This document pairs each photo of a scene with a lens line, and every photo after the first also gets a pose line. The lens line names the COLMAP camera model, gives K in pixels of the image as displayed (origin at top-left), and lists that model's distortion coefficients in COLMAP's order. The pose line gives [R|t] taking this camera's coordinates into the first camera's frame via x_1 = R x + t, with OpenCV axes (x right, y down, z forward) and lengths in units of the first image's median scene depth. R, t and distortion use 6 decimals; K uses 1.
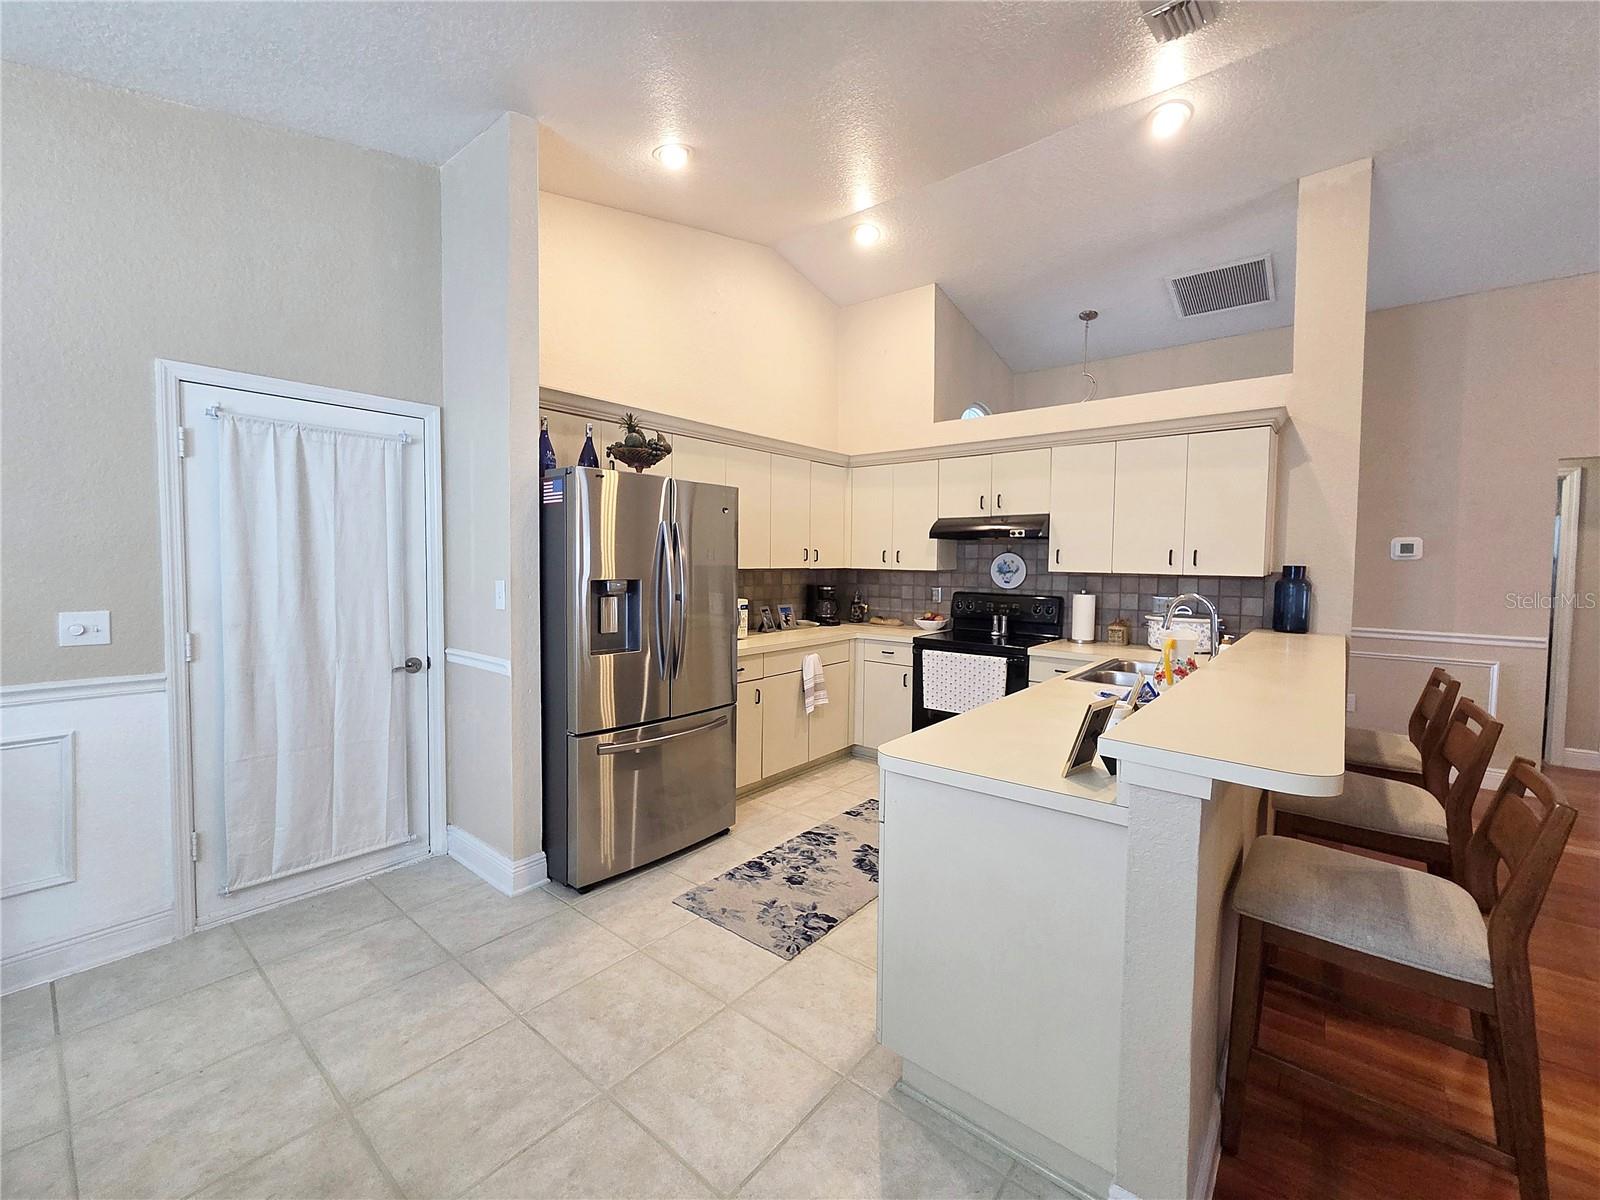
lens RADIAL K [[656.2, 0, 797.8], [0, 656.2, 589.0], [0, 0, 1]] dist [-0.000298, 0.000042]
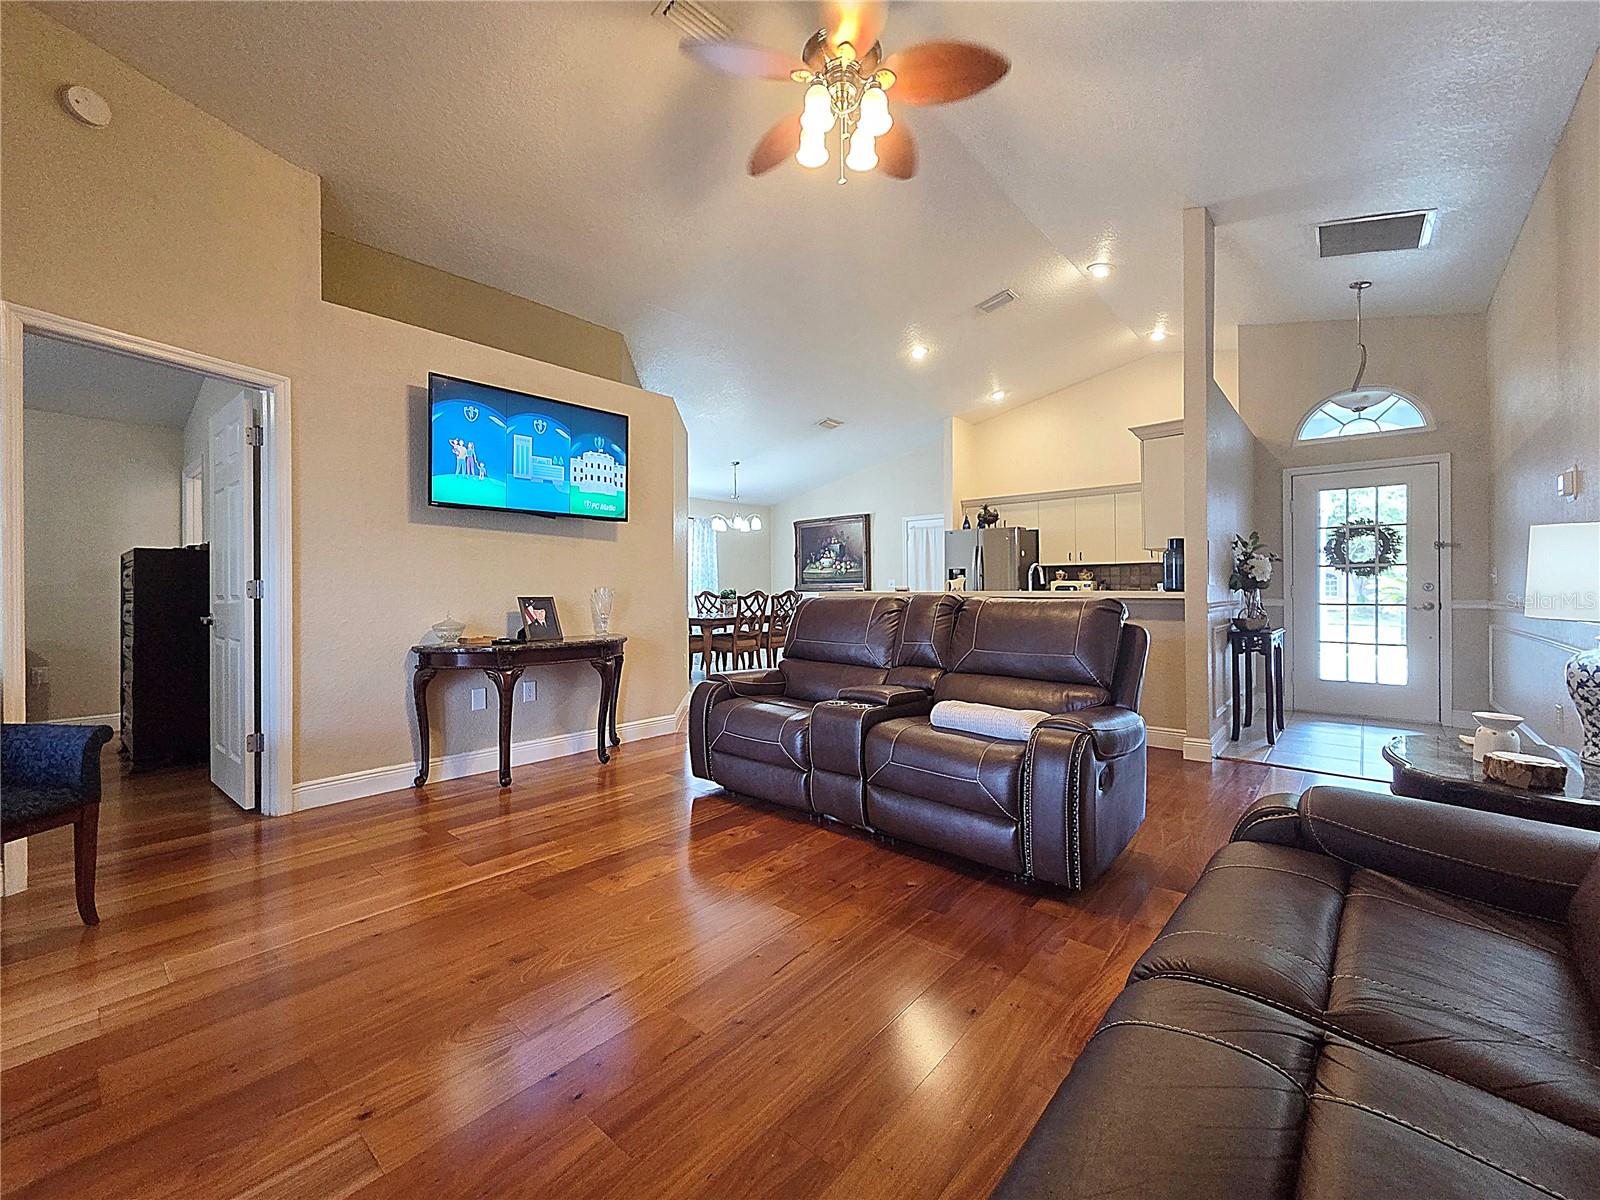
lens RADIAL K [[656.2, 0, 799.8], [0, 656.2, 592.6], [0, 0, 1]] dist [-0.000298, 0.000042]
pose [[-0.016344, -0.004680, -0.999855, 2.229892], [-0.040355, 0.999177, -0.004017, 0.111047], [0.999052, 0.040284, -0.016520, 0.331213]]
